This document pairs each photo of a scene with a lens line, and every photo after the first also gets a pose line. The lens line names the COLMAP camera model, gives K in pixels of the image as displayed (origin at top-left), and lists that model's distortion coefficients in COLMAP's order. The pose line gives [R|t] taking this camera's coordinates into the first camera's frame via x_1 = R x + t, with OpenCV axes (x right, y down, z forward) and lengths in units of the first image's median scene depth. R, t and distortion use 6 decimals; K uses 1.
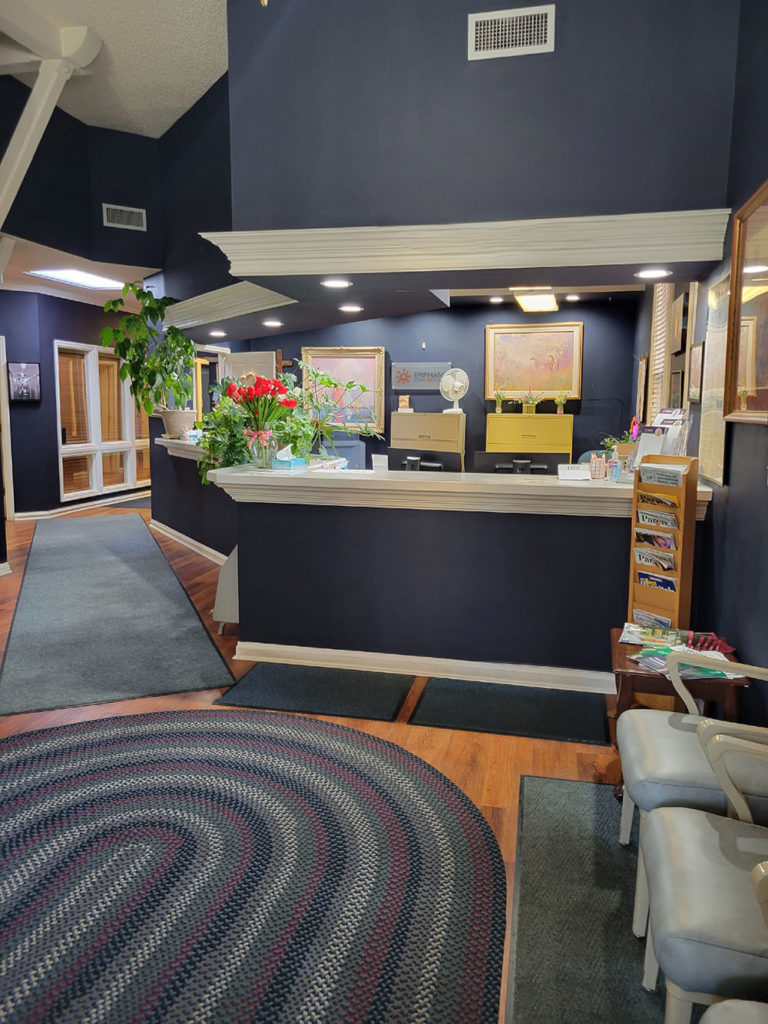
lens RADIAL K [[772.7, 0, 383.4], [0, 772.7, 510.2], [0, 0, 1]] dist [0.039923, -0.005258]
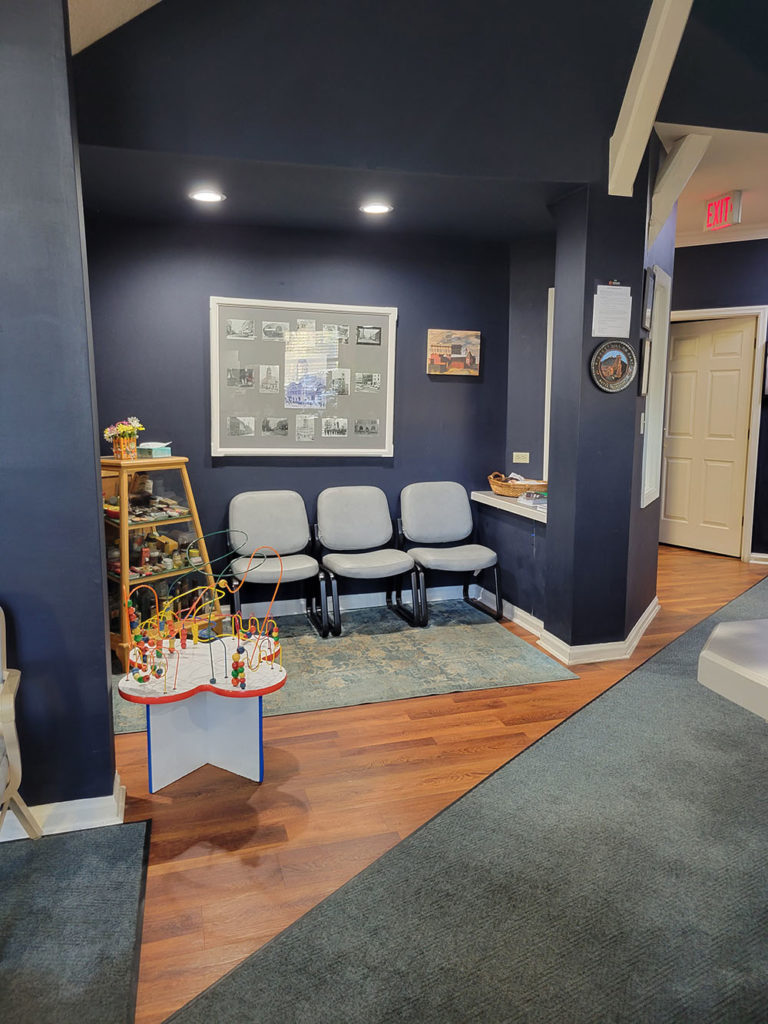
lens RADIAL K [[772.7, 0, 388.1], [0, 772.7, 513.7], [0, 0, 1]] dist [0.039923, -0.005258]
pose [[0.477558, 0.106046, -0.872177, -0.028208], [-0.100060, 0.992795, 0.065925, -0.085010], [0.872884, 0.055787, 0.484728, 0.683212]]
